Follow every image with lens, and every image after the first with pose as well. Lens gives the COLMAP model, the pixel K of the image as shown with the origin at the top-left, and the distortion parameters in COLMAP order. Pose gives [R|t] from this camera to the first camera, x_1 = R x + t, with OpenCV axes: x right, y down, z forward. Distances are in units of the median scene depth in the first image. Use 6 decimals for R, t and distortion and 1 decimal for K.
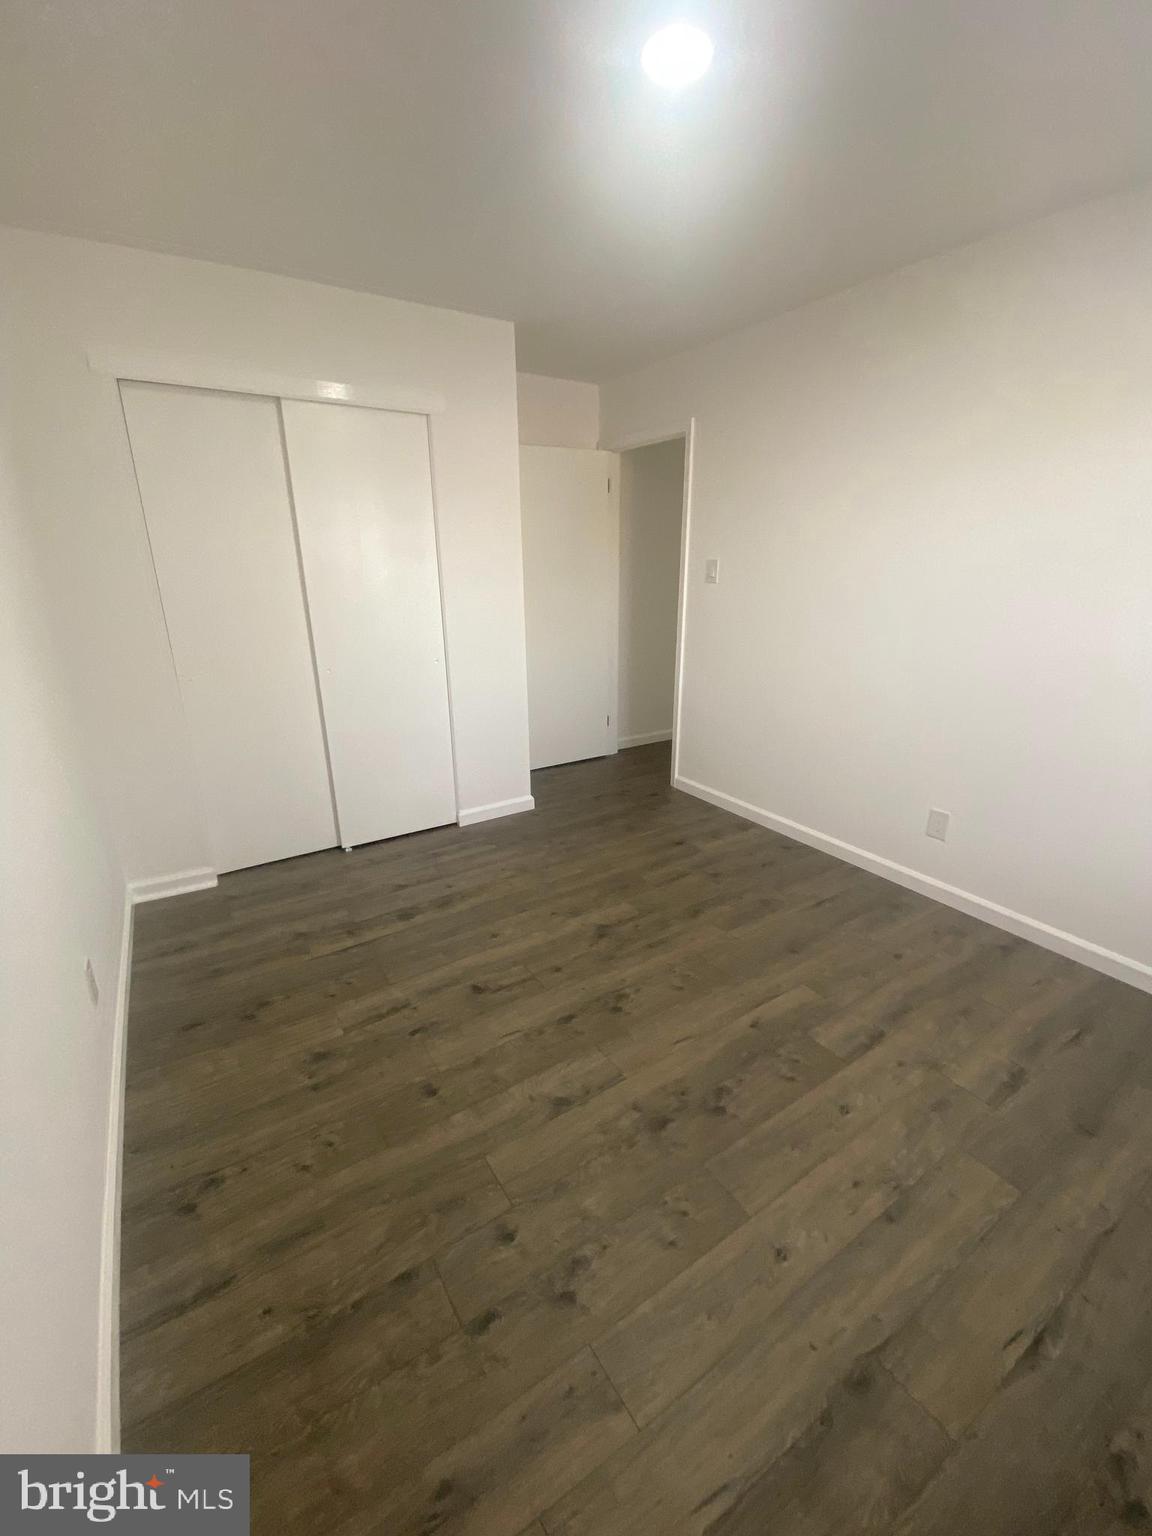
lens RADIAL K [[623.4, 0, 576.0], [0, 623.4, 768.0], [0, 0, 1]] dist [0.002055, -0.017127]
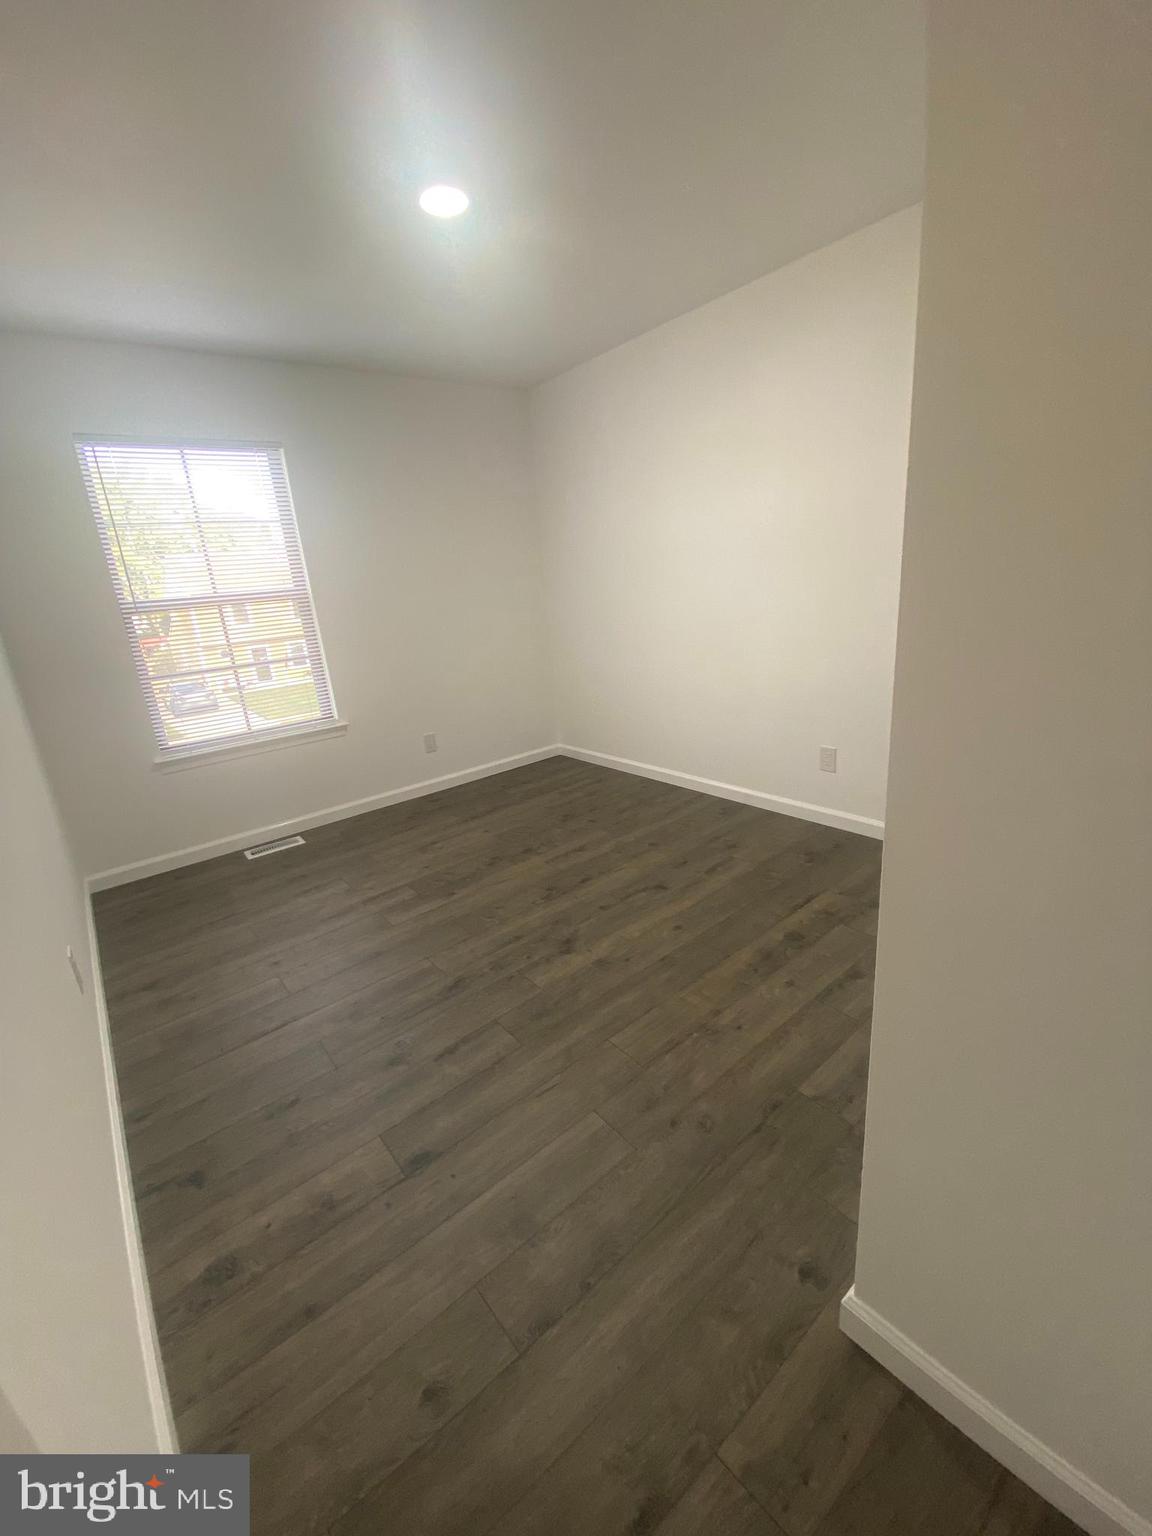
lens RADIAL K [[623.4, 0, 576.0], [0, 623.4, 768.0], [0, 0, 1]] dist [0.002055, -0.017127]
pose [[-0.989971, 0.113977, -0.083469, 0.079476], [0.046328, 0.820086, 0.570361, -0.504053], [0.133460, 0.560774, -0.817142, 1.681384]]
